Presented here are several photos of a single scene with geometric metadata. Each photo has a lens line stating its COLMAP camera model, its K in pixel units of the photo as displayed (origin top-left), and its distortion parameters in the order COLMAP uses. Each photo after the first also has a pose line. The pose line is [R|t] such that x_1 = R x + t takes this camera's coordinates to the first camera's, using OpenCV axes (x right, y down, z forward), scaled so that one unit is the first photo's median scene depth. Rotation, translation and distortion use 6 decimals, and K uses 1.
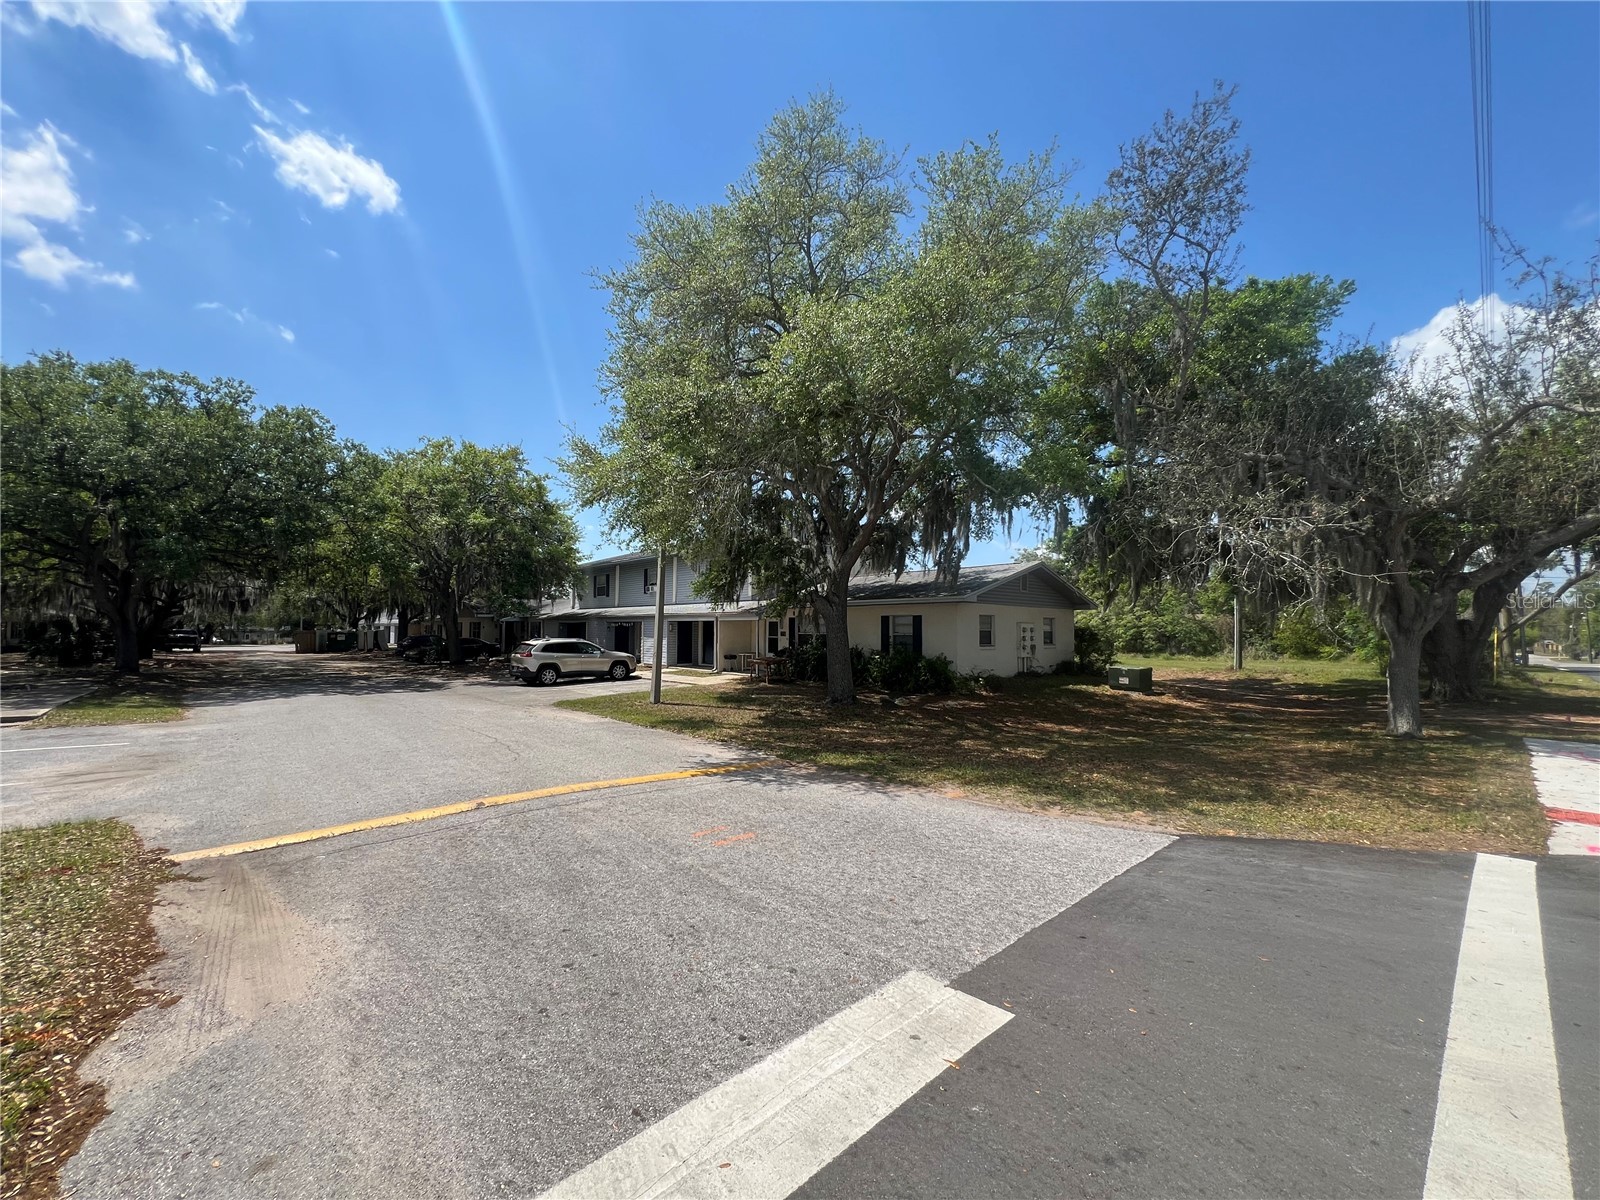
lens RADIAL K [[646.5, 0, 792.4], [0, 646.5, 597.1], [0, 0, 1]] dist [0.000941, 0.000654]
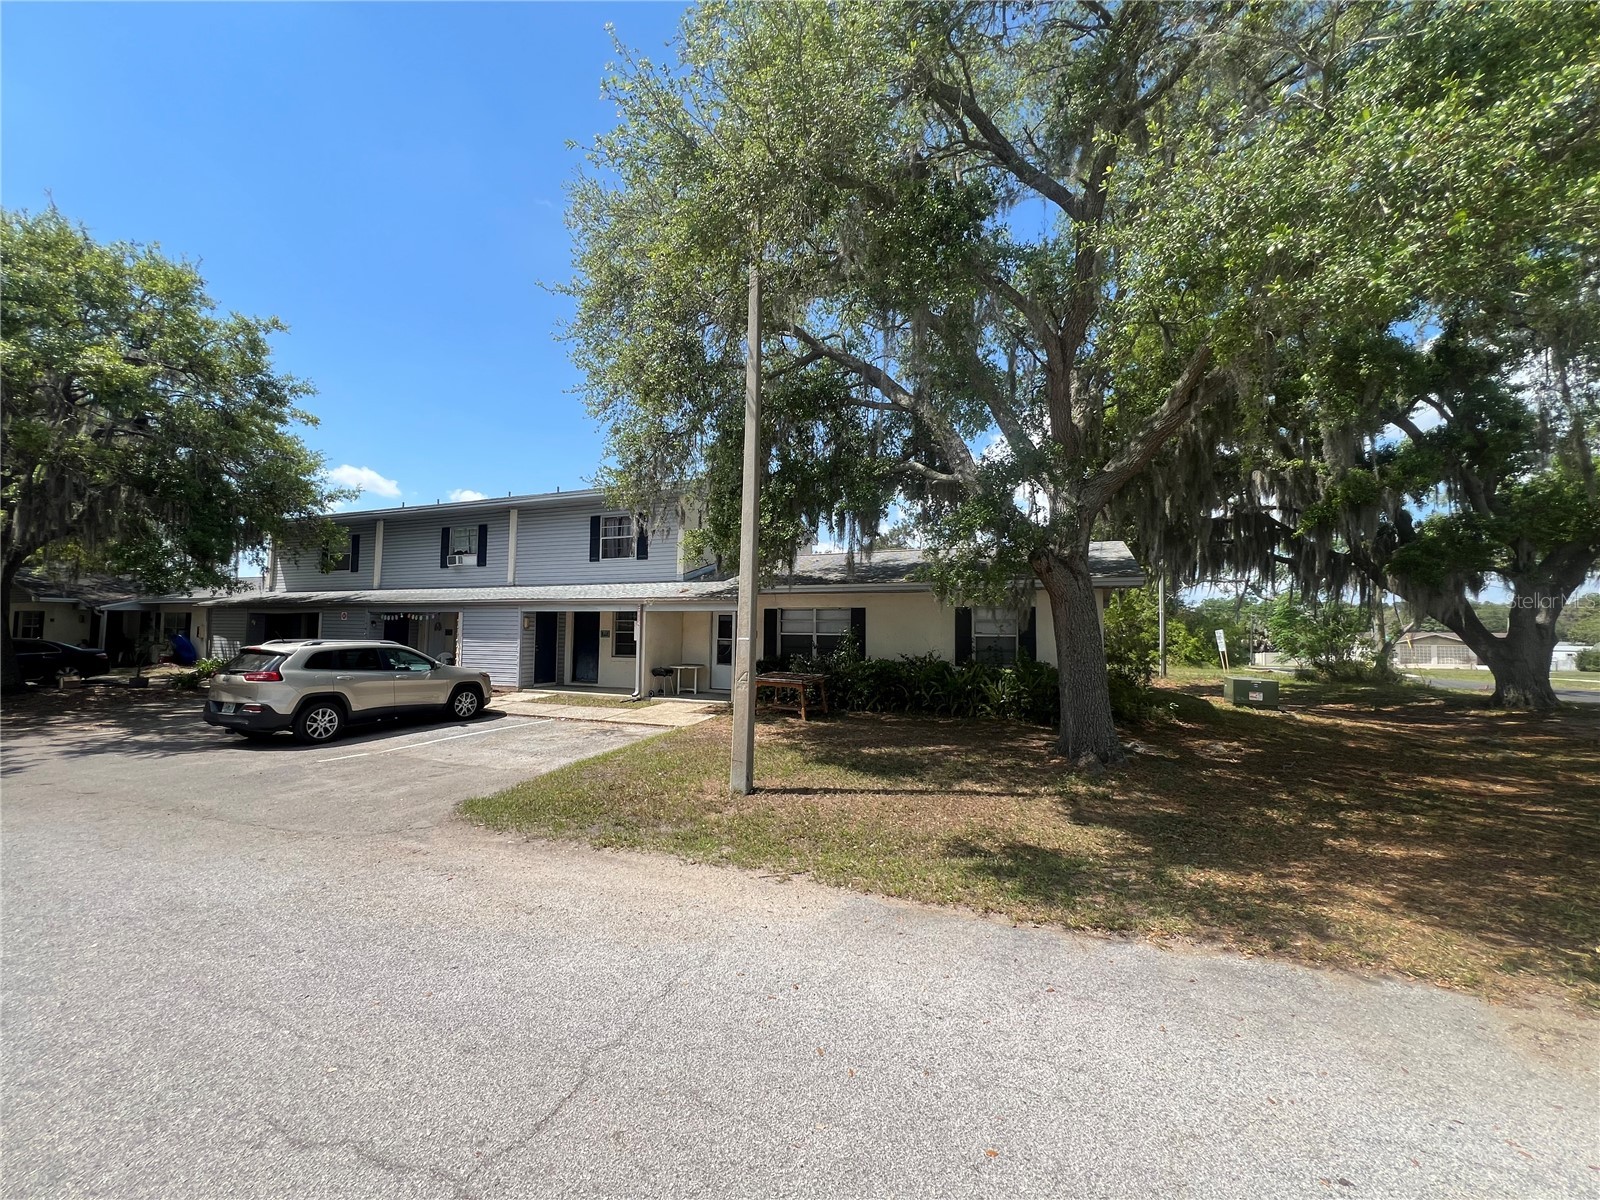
lens RADIAL K [[646.5, 0, 804.6], [0, 646.5, 599.5], [0, 0, 1]] dist [0.000941, 0.000654]
pose [[0.902227, 0.030995, 0.430147, -0.238452], [-0.030472, 0.999503, -0.008107, 0.025834], [-0.430184, -0.005793, 0.902722, 0.392716]]
